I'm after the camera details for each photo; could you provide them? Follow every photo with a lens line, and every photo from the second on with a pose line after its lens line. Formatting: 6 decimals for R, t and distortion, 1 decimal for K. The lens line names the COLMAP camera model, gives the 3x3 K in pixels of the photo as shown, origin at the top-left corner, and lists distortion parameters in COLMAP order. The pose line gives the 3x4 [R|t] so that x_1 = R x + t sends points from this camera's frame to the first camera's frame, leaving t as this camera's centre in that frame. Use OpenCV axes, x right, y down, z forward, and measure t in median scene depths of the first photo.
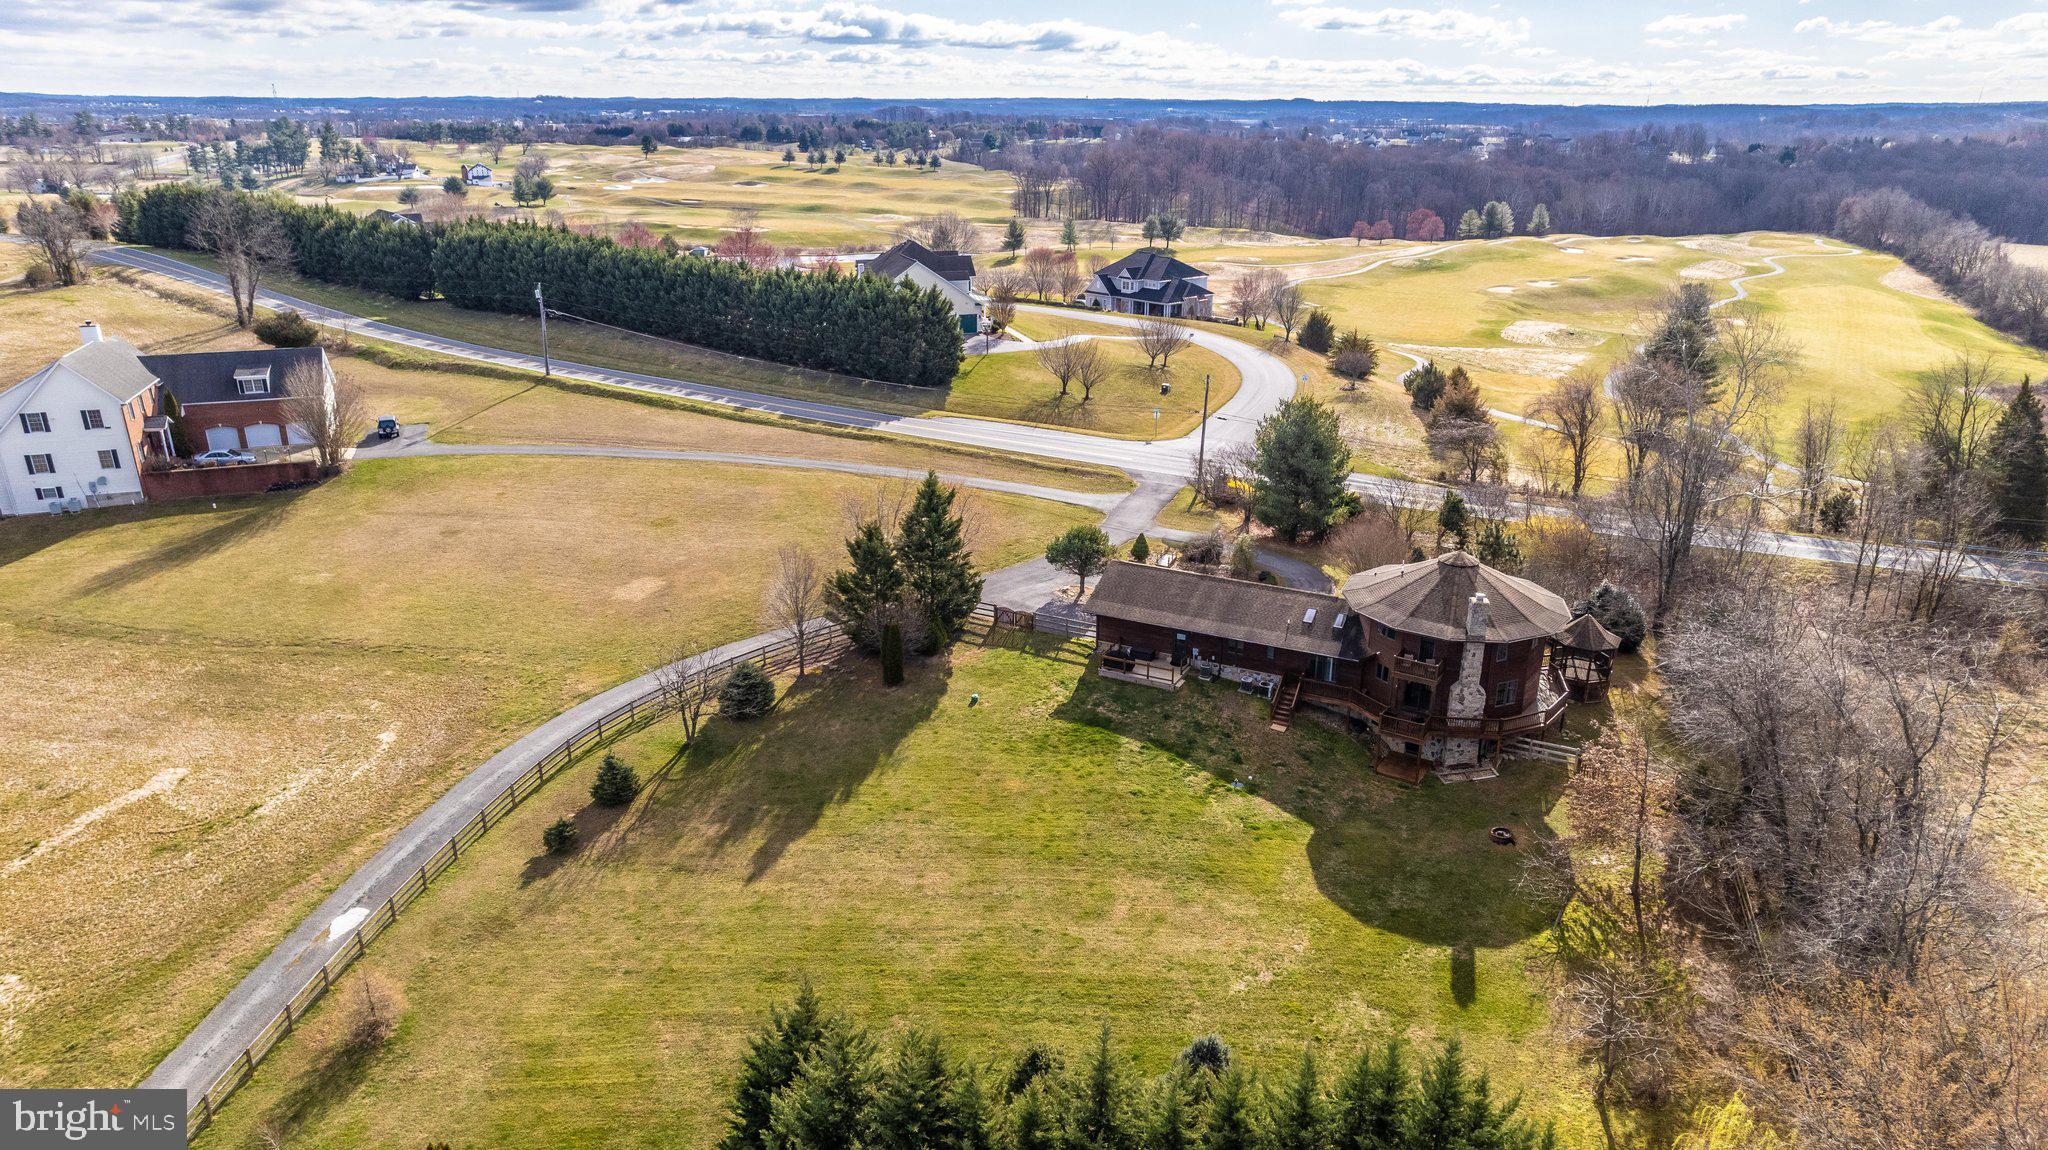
lens RADIAL K [[1310.7, 0, 1017.7], [0, 1310.7, 572.2], [0, 0, 1]] dist [-0.032112, 0.041217]
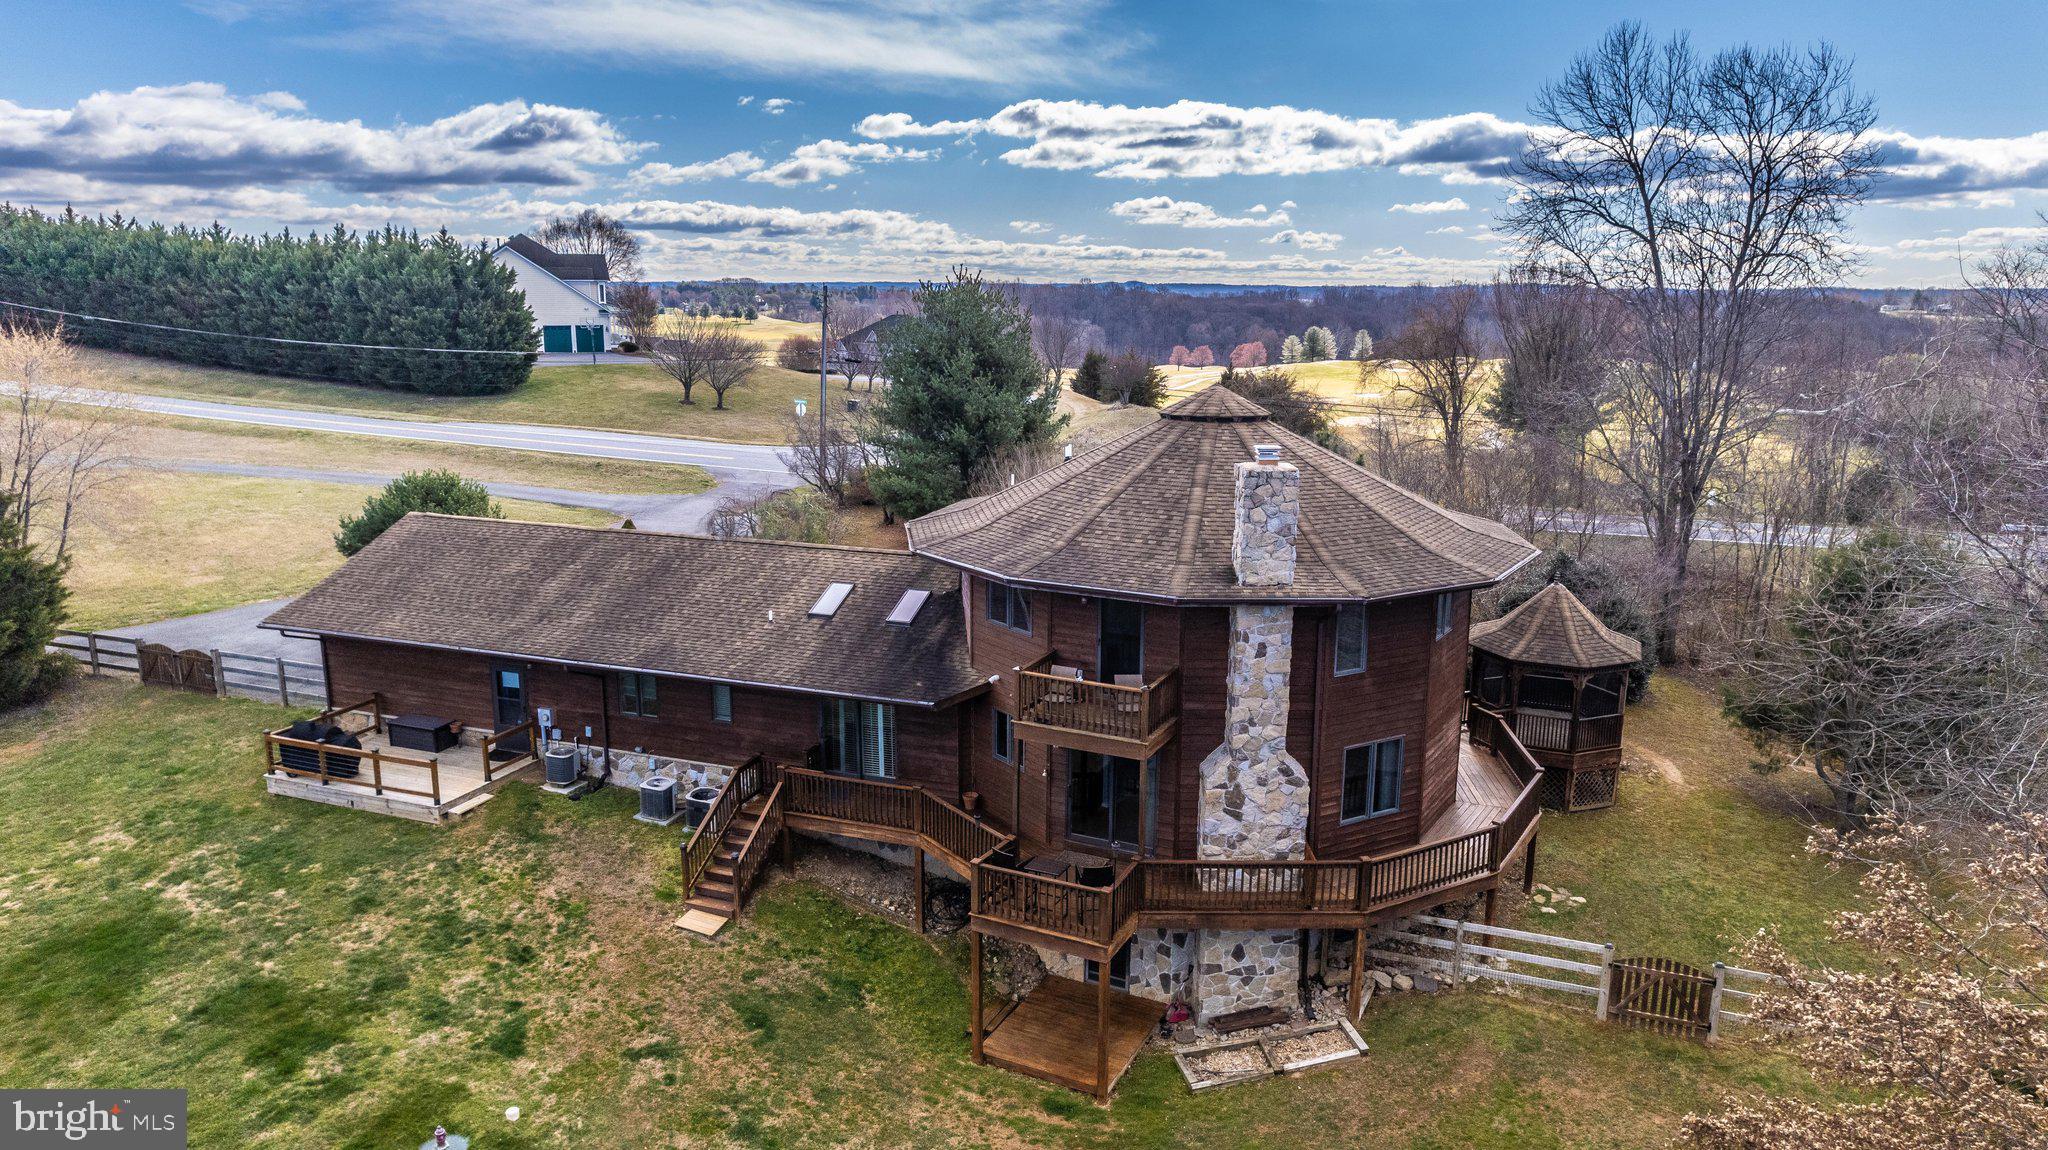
lens RADIAL K [[1310.7, 0, 1023.8], [0, 1310.7, 572.5], [0, 0, 1]] dist [-0.032112, 0.041217]
pose [[0.993040, -0.022931, 0.115522, 0.254578], [0.037974, 0.990820, -0.129744, 0.081729], [-0.111487, 0.133227, 0.984795, 0.689831]]
